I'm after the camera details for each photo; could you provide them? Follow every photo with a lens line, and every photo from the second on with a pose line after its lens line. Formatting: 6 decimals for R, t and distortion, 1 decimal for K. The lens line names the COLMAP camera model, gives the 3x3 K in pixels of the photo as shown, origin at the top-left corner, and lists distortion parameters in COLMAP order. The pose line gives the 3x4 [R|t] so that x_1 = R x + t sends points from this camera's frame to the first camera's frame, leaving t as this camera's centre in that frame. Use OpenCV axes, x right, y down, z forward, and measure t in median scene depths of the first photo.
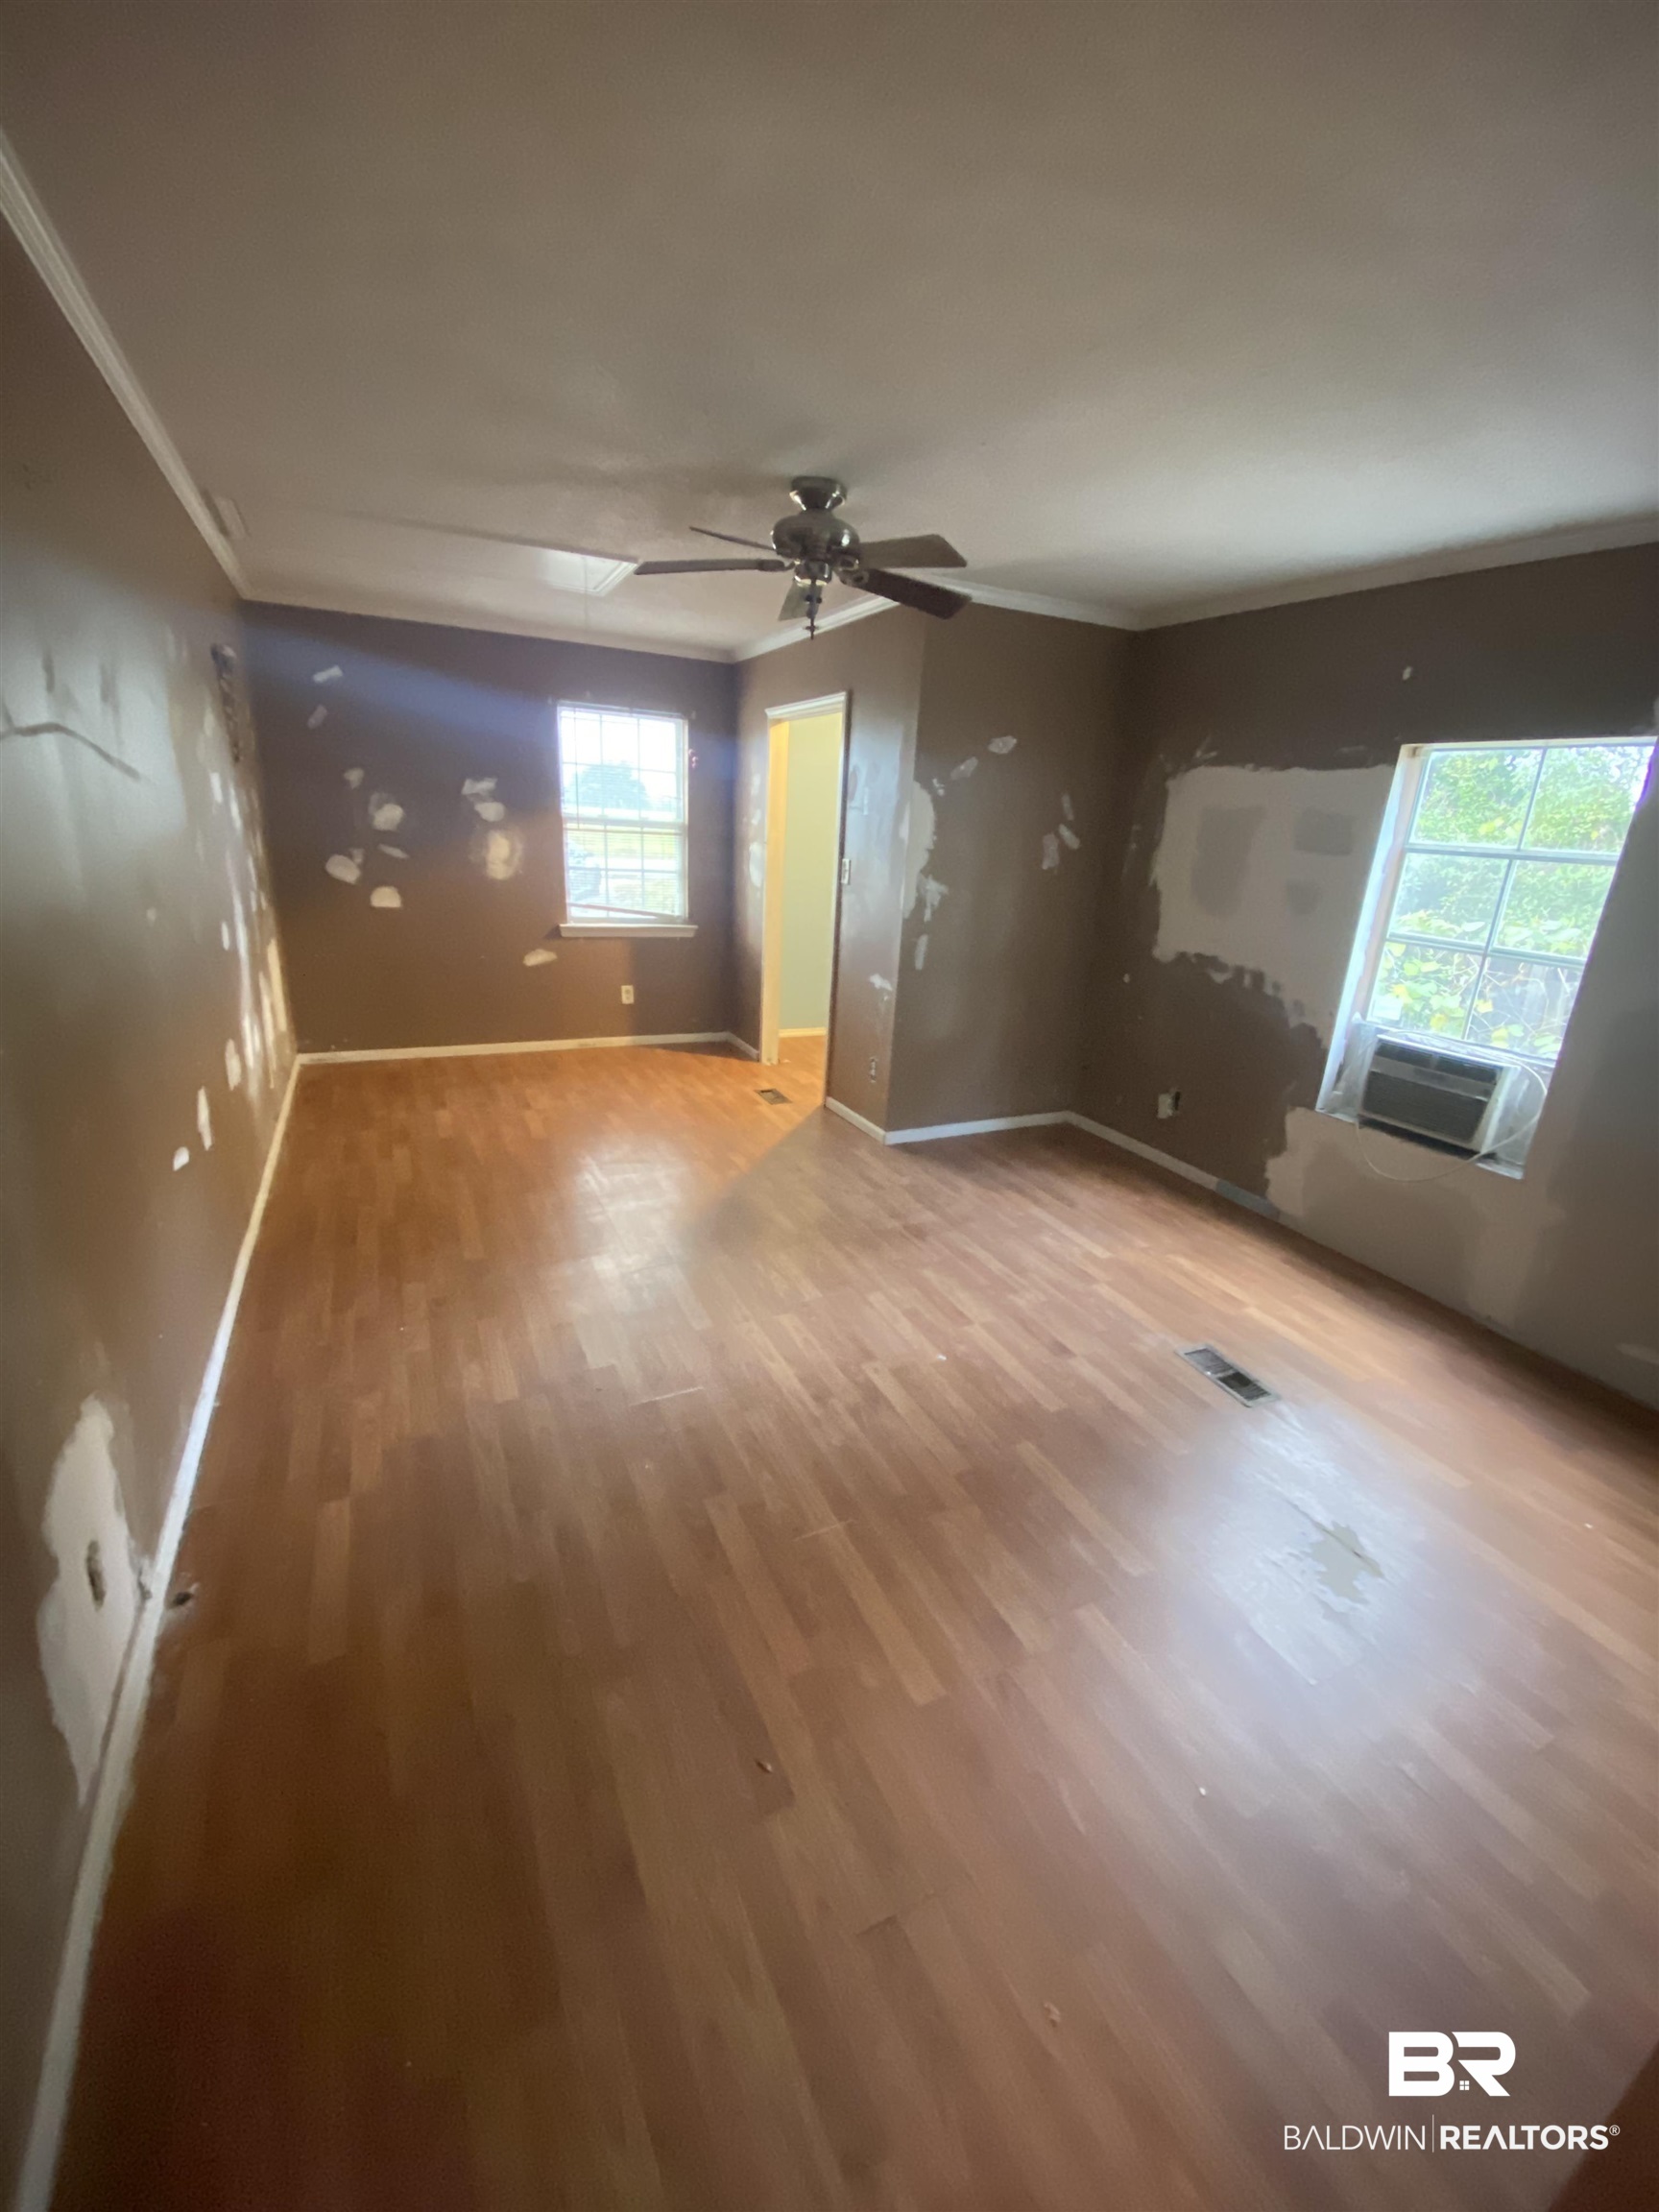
lens RADIAL K [[892.9, 0, 843.7], [0, 892.9, 1104.7], [0, 0, 1]] dist [0.041301, -0.041240]
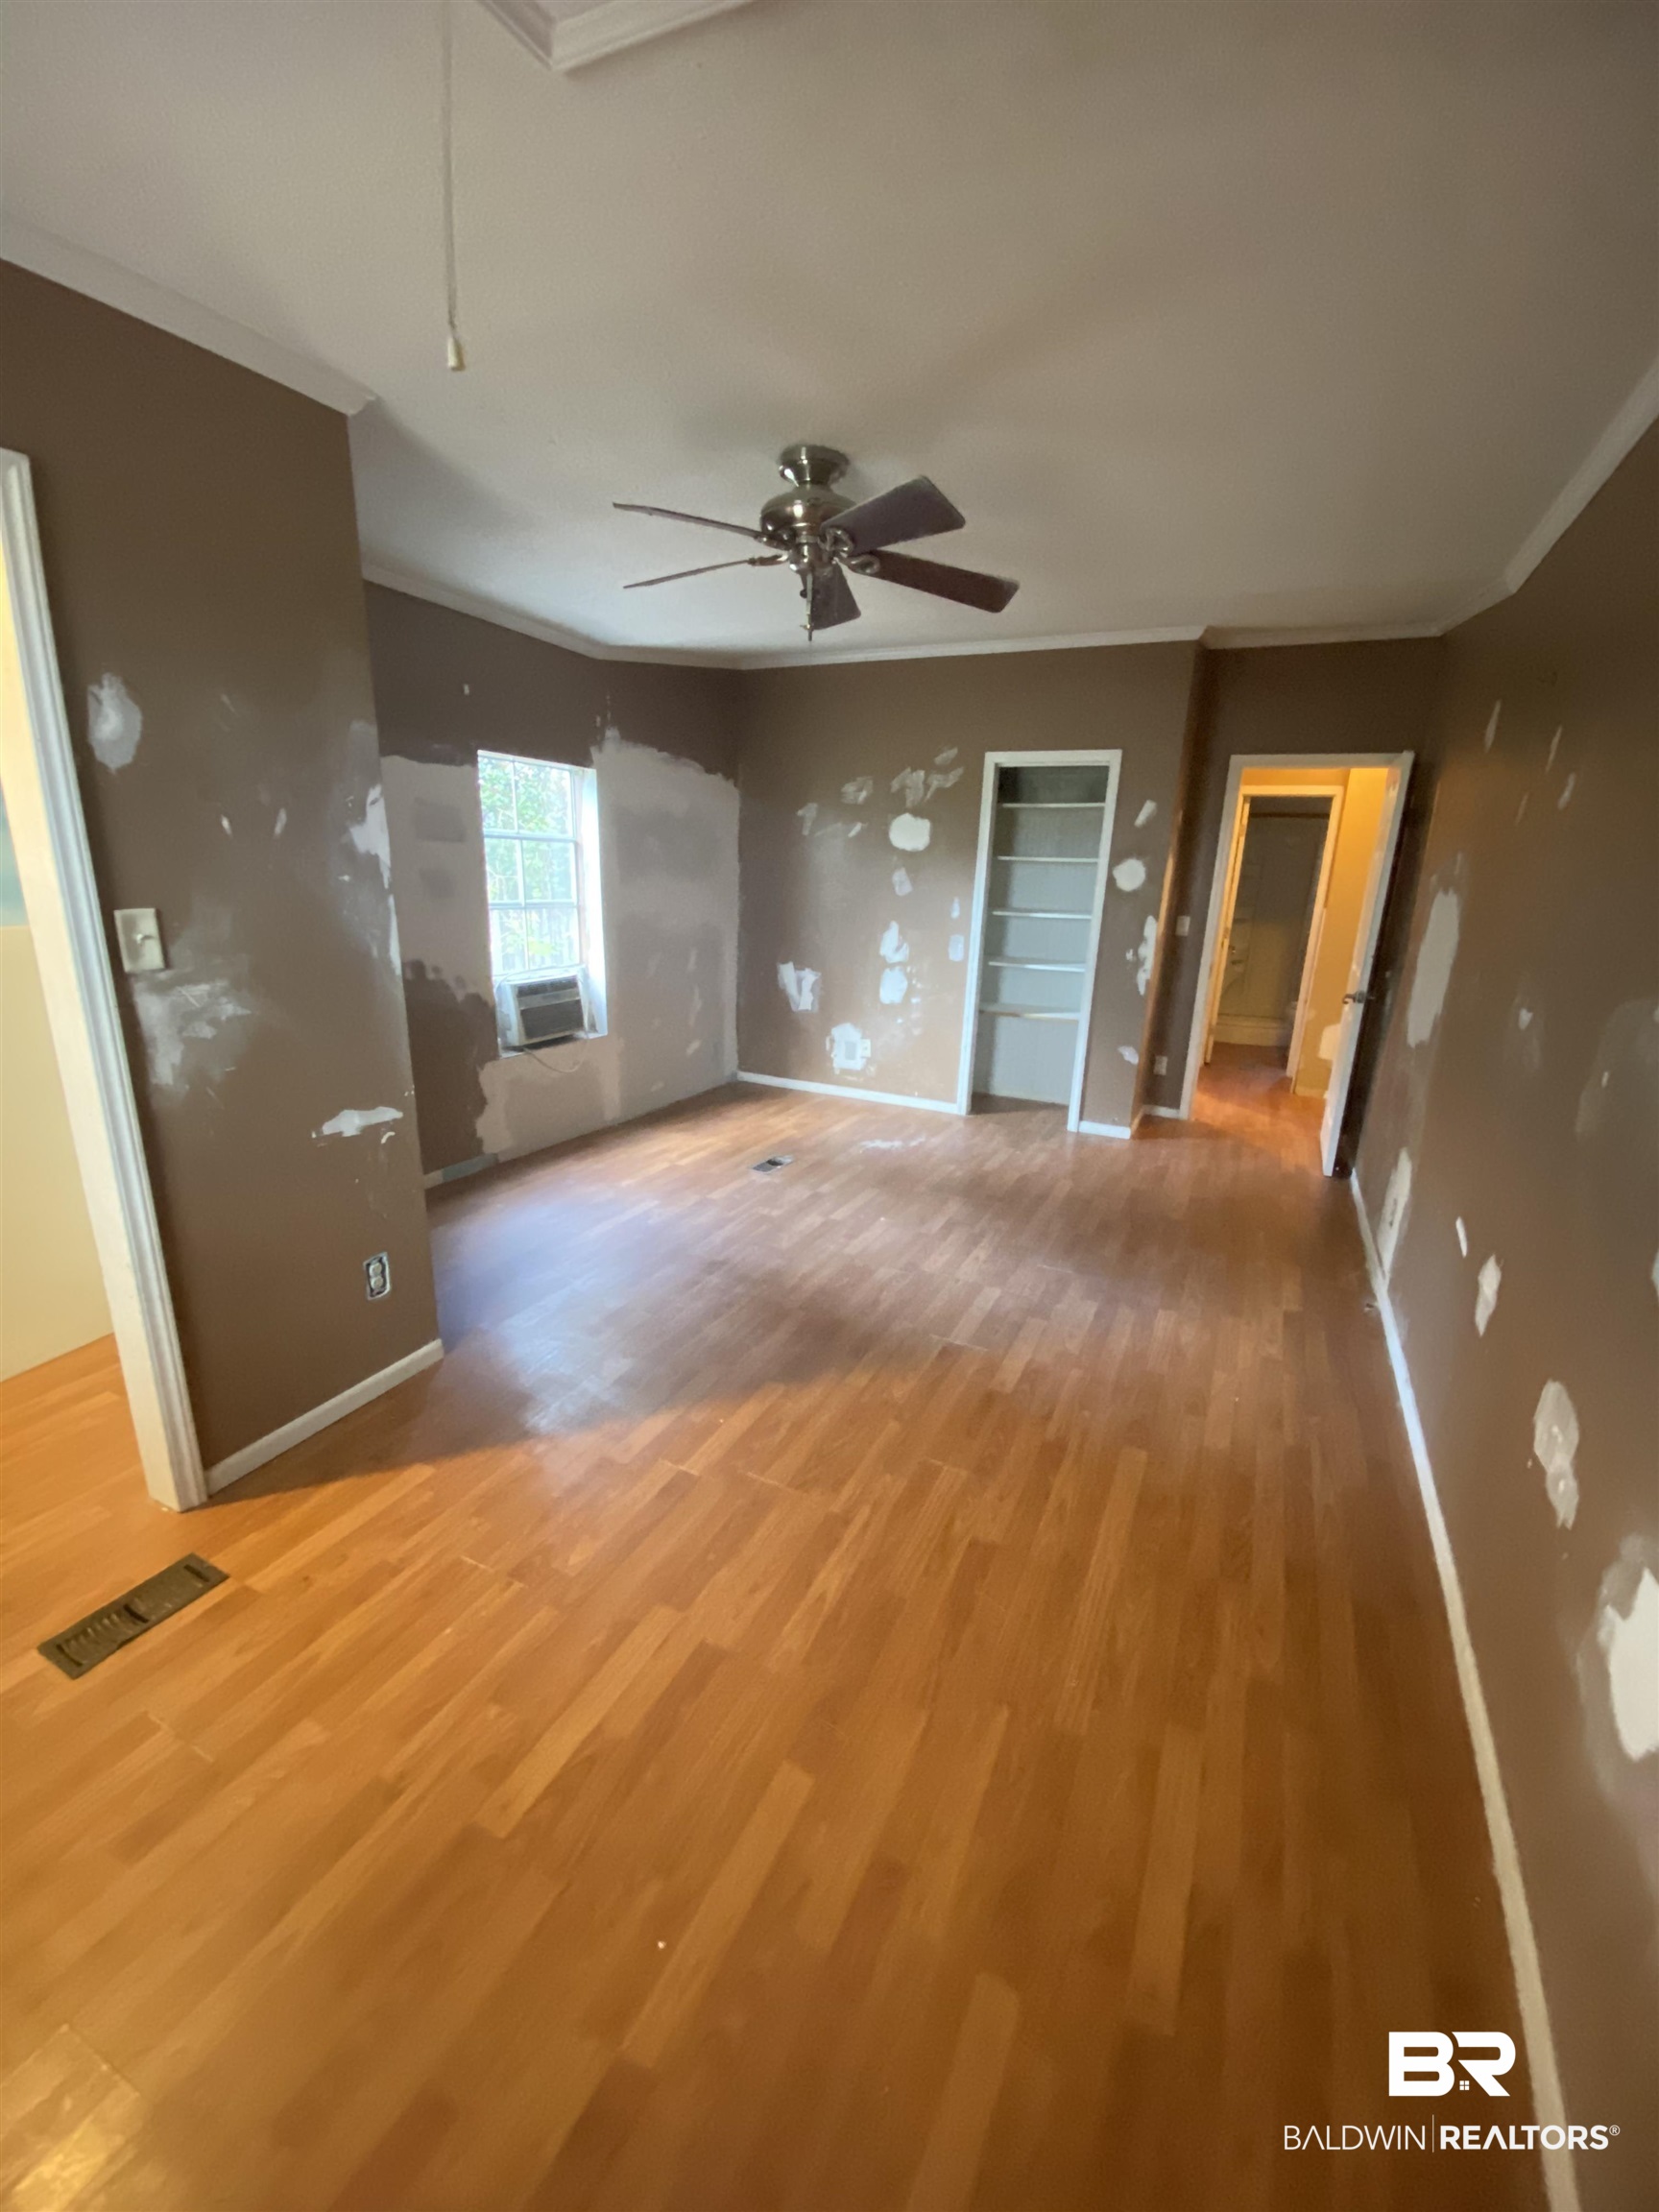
lens RADIAL K [[892.9, 0, 843.7], [0, 892.9, 1104.7], [0, 0, 1]] dist [0.041301, -0.041240]
pose [[-0.618782, -0.281875, 0.733250, -0.722096], [0.167230, 0.864746, 0.473549, -0.479873], [-0.767557, 0.415645, -0.487951, 1.415674]]
